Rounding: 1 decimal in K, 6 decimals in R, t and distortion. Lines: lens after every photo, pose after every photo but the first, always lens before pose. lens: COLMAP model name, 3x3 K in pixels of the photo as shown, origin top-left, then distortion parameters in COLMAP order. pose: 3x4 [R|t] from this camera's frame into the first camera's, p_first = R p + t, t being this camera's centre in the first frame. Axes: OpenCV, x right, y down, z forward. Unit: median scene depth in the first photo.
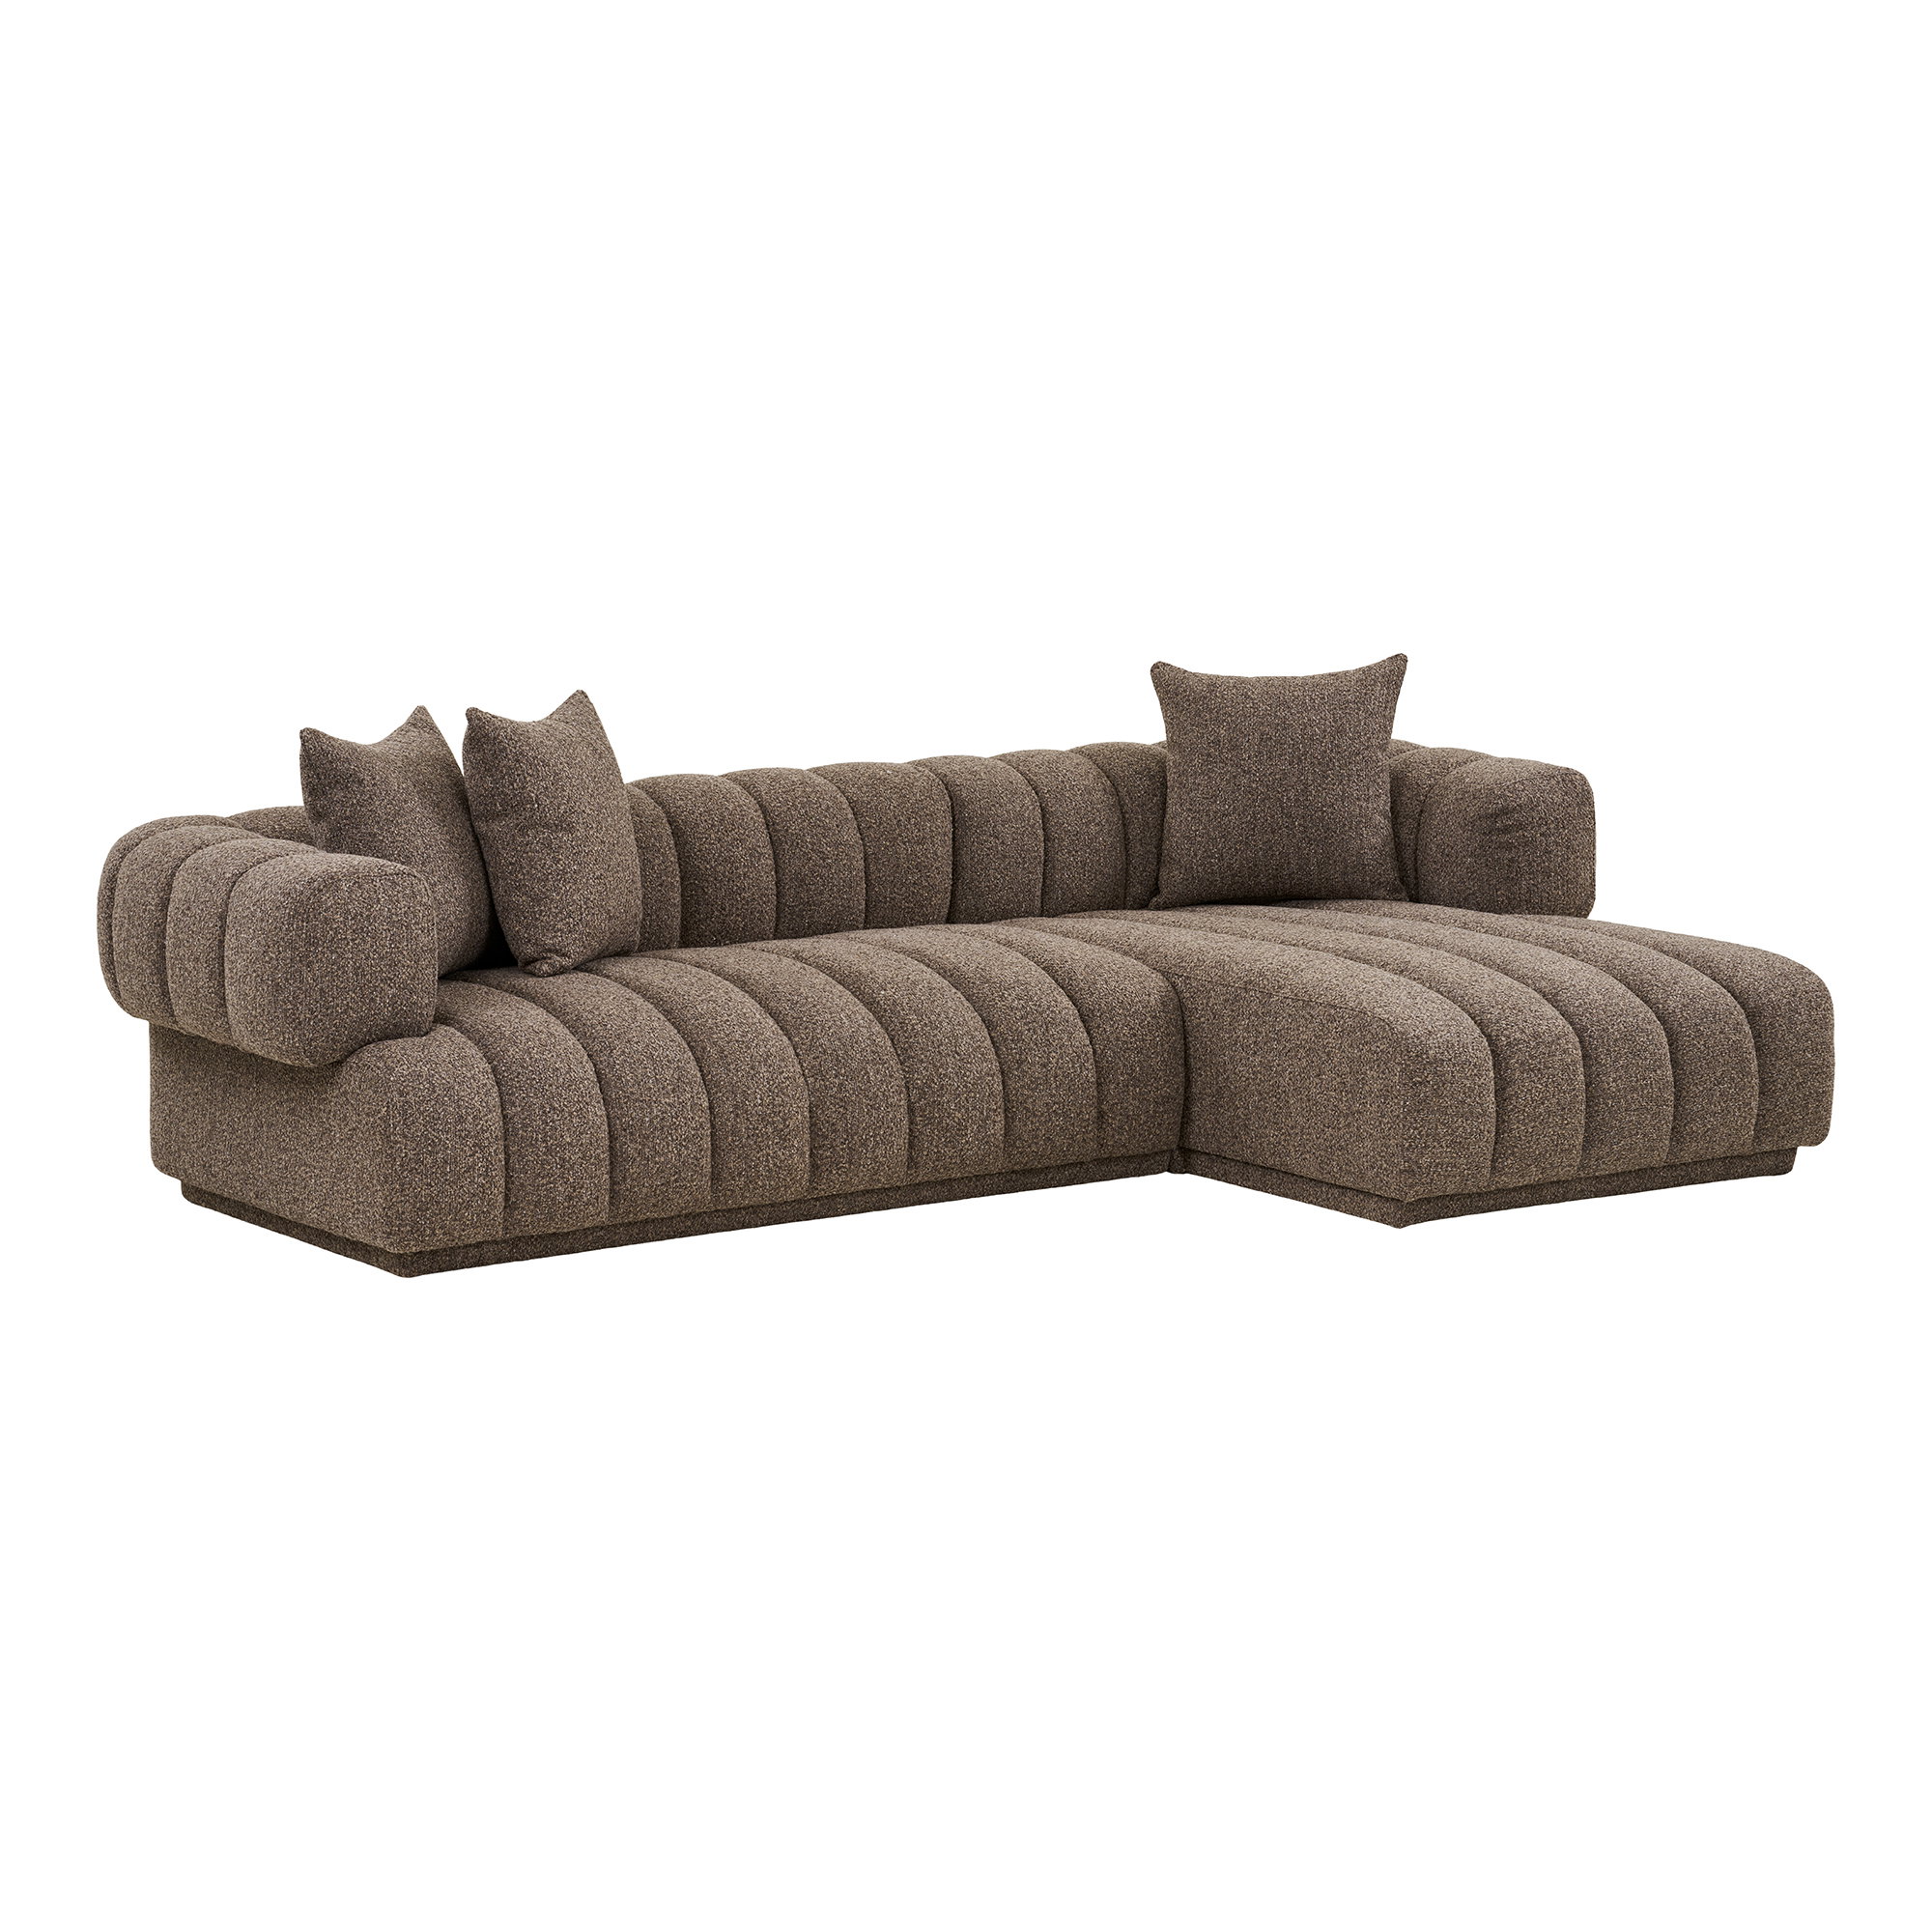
lens RADIAL K [[5324.4, 0, 966.0], [0, 5324.4, 966.0], [0, 0, 1]] dist [0.377896, -10.144049]
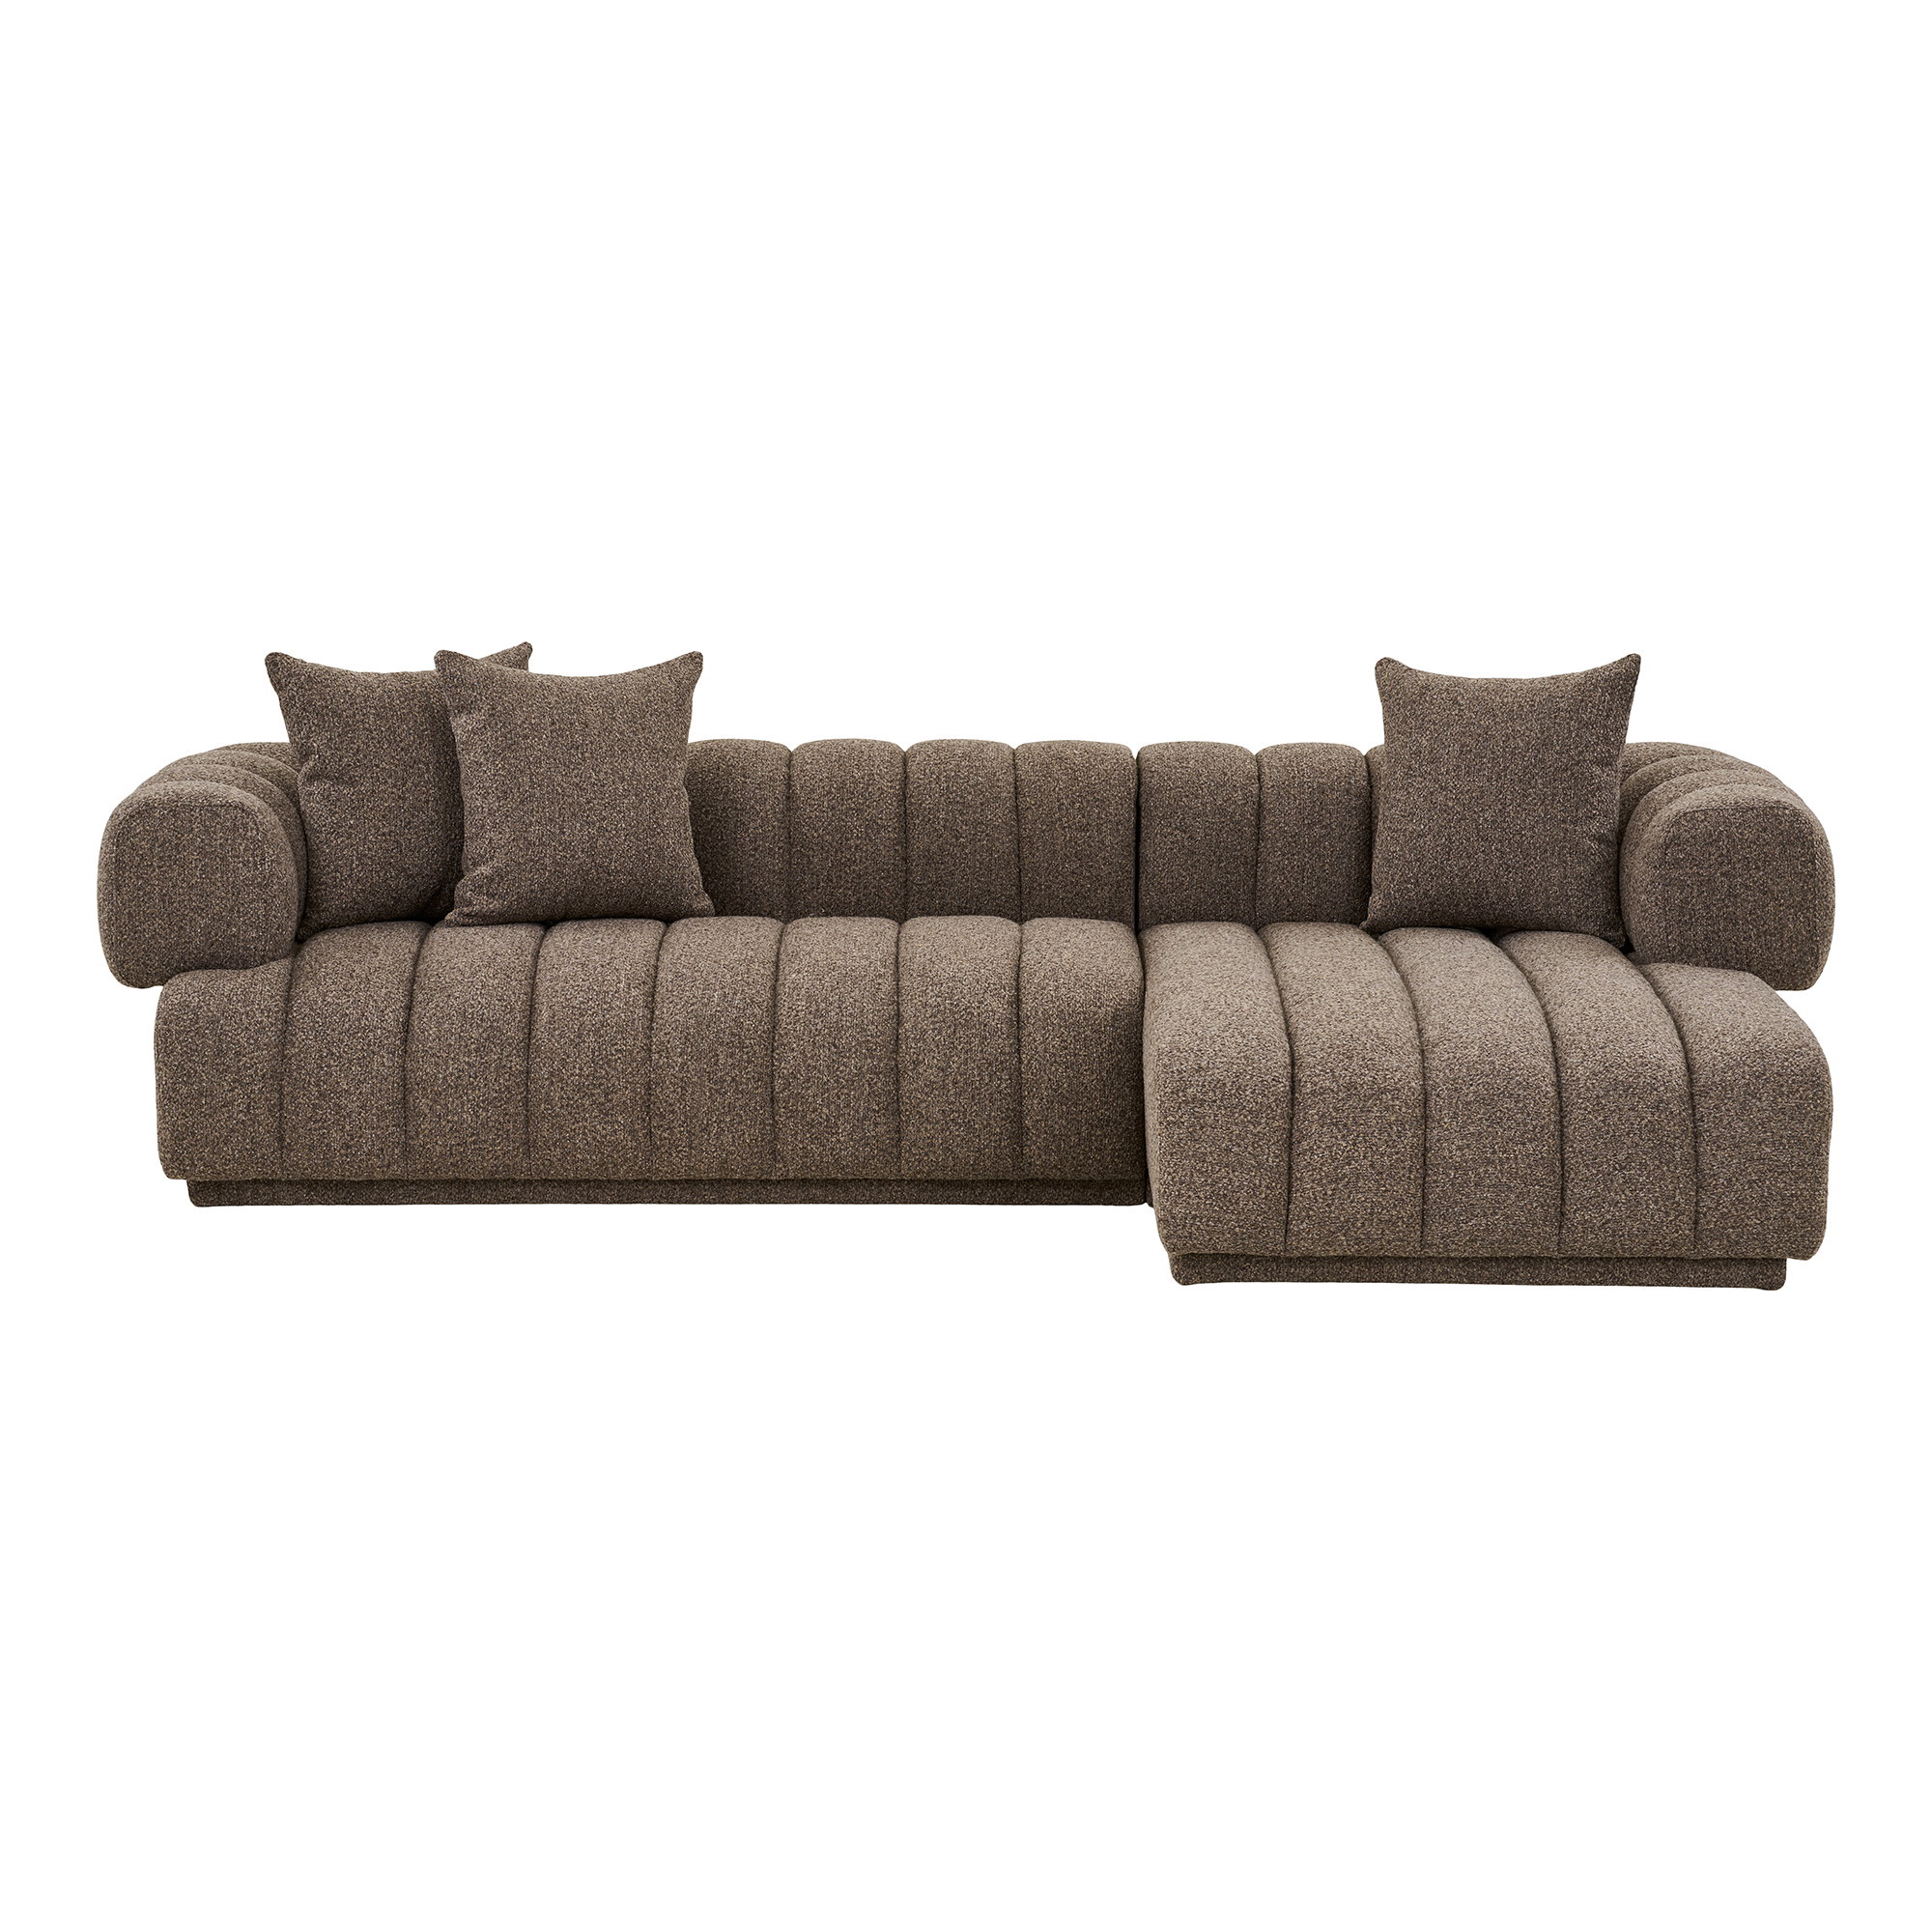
lens RADIAL K [[5324.4, 0, 966.0], [0, 5324.4, 966.0], [0, 0, 1]] dist [0.377896, -10.144049]
pose [[0.807998, 0.084519, -0.583092, 0.577678], [-0.085385, 0.996007, 0.026051, -0.024631], [0.582966, 0.028738, 0.811988, 0.257180]]
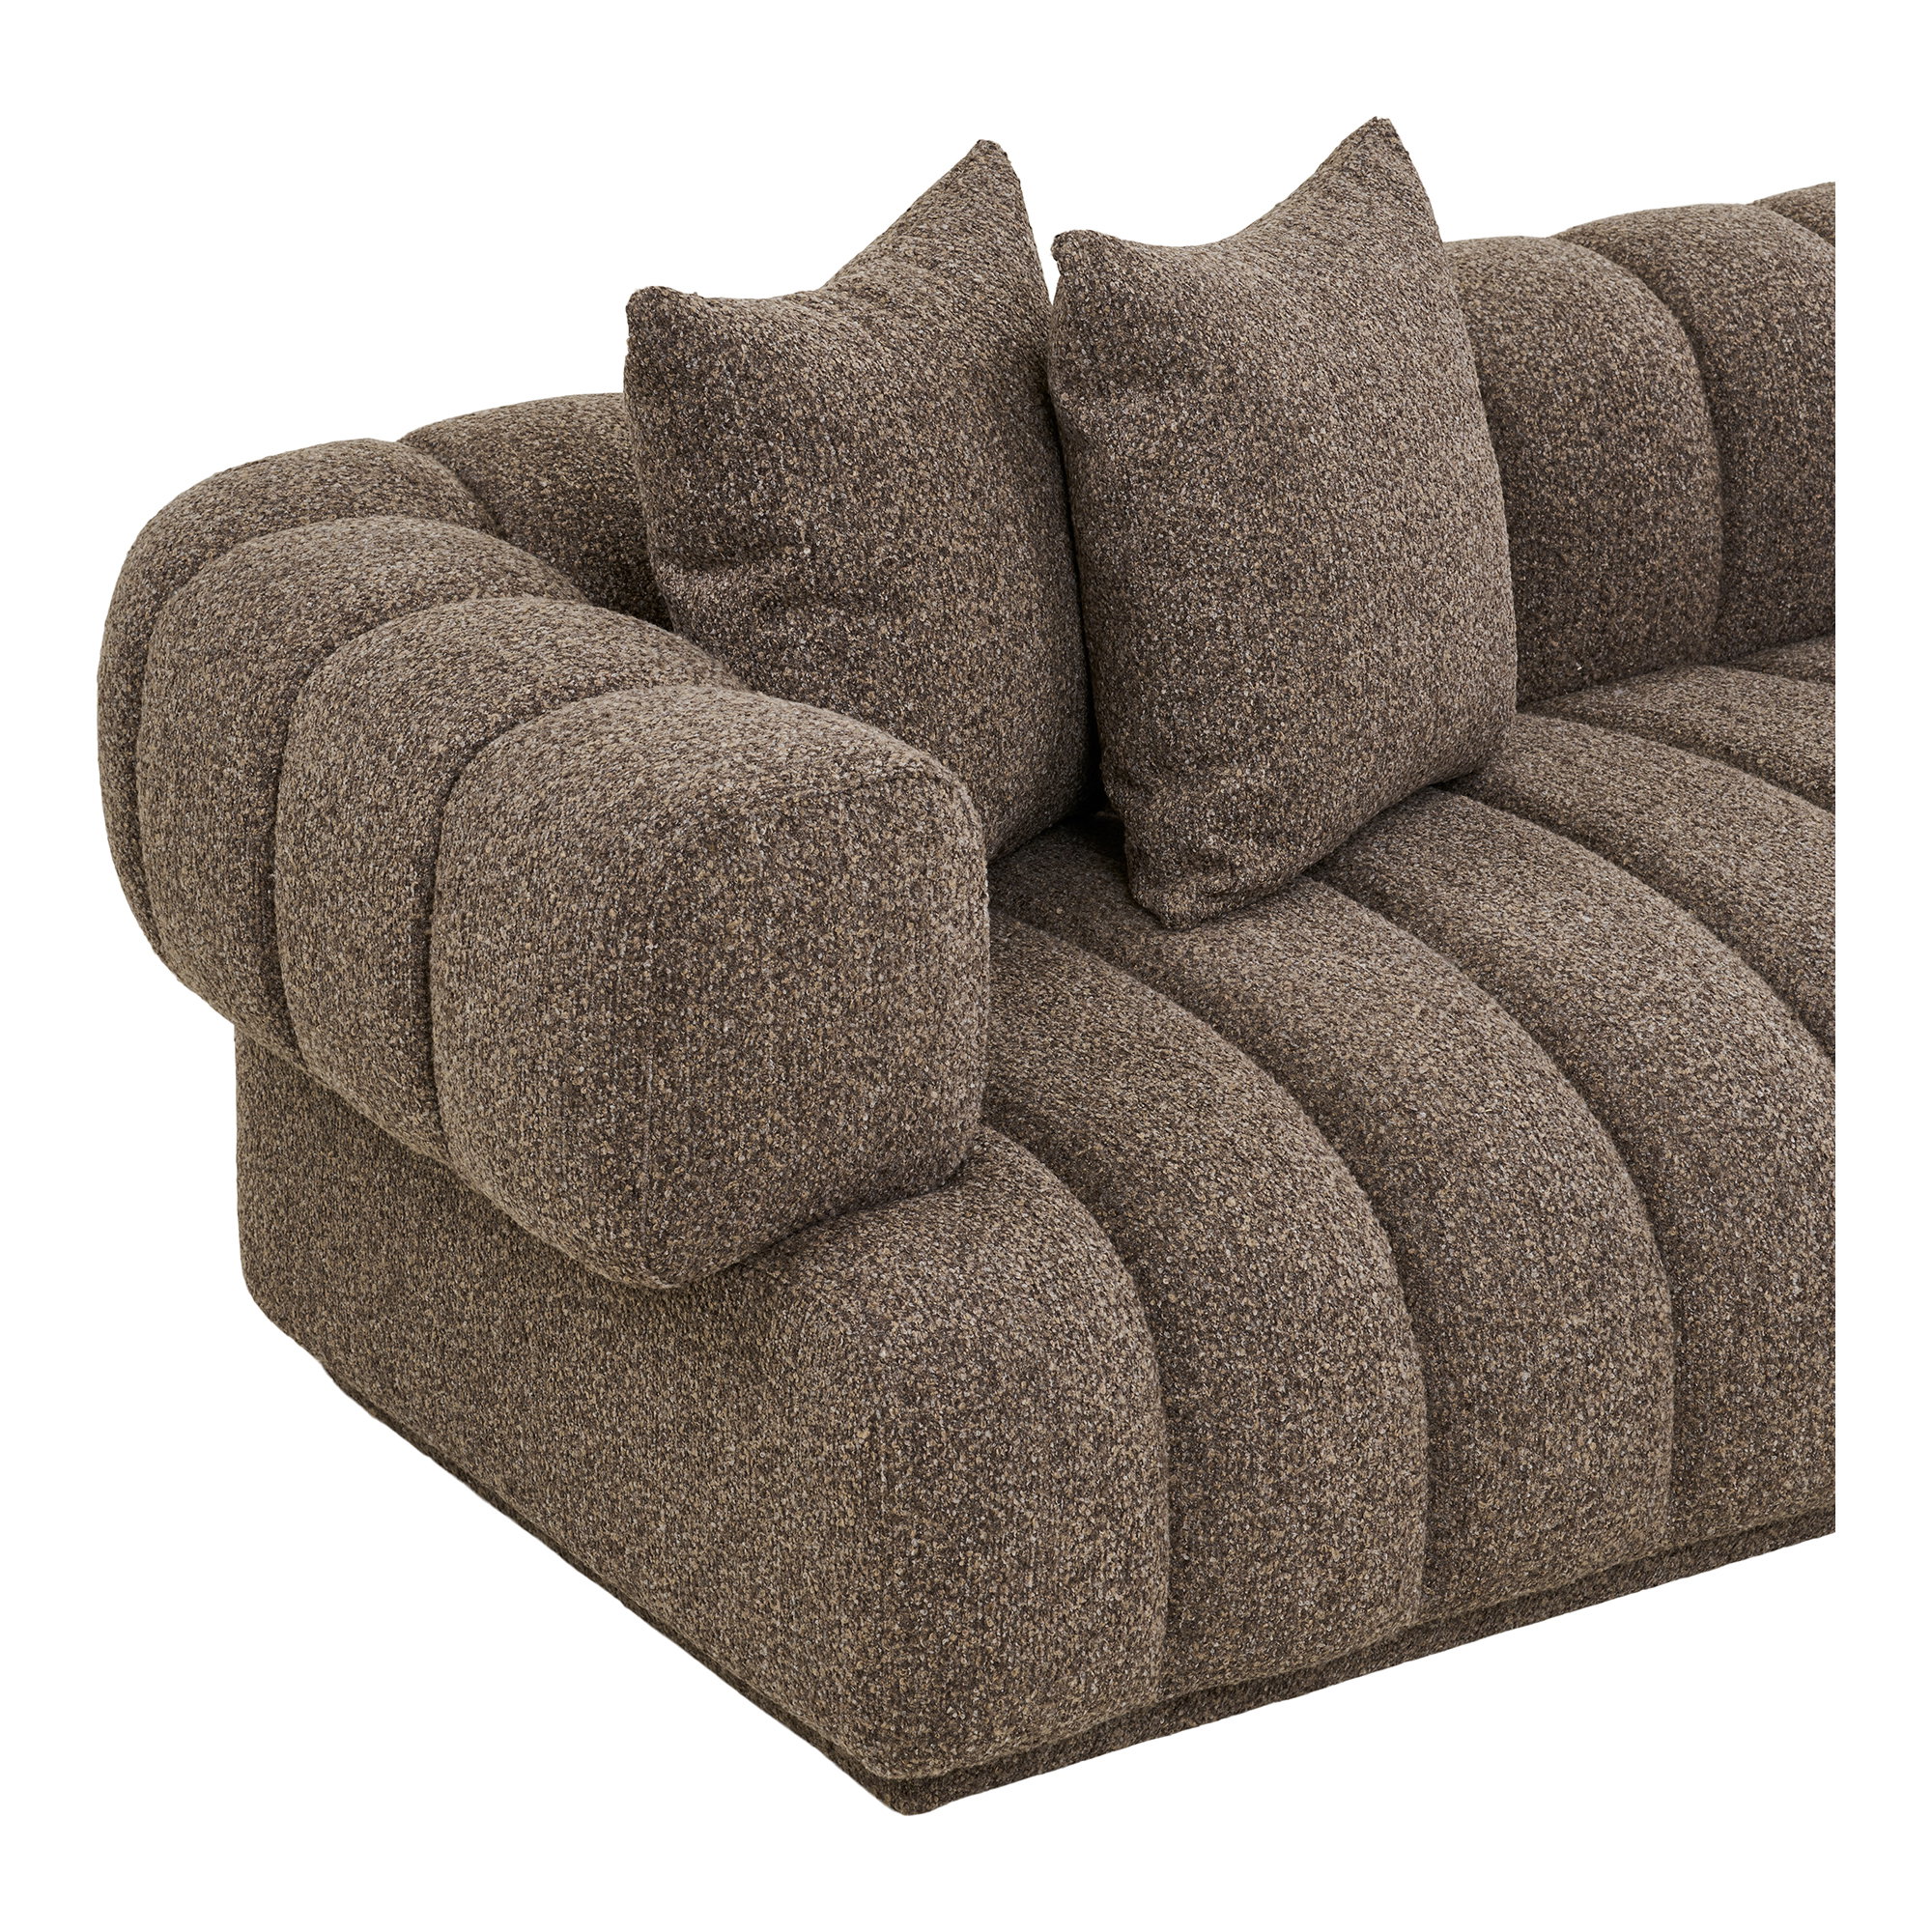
lens RADIAL K [[6545.6, 0, 966.0], [0, 6545.6, 966.0], [0, 0, 1]] dist [0.079956, 2.940481]
pose [[0.998984, 0.017273, -0.041623, -0.079654], [-0.008134, 0.977568, 0.210461, -0.097440], [0.044324, -0.209909, 0.976716, 0.535580]]
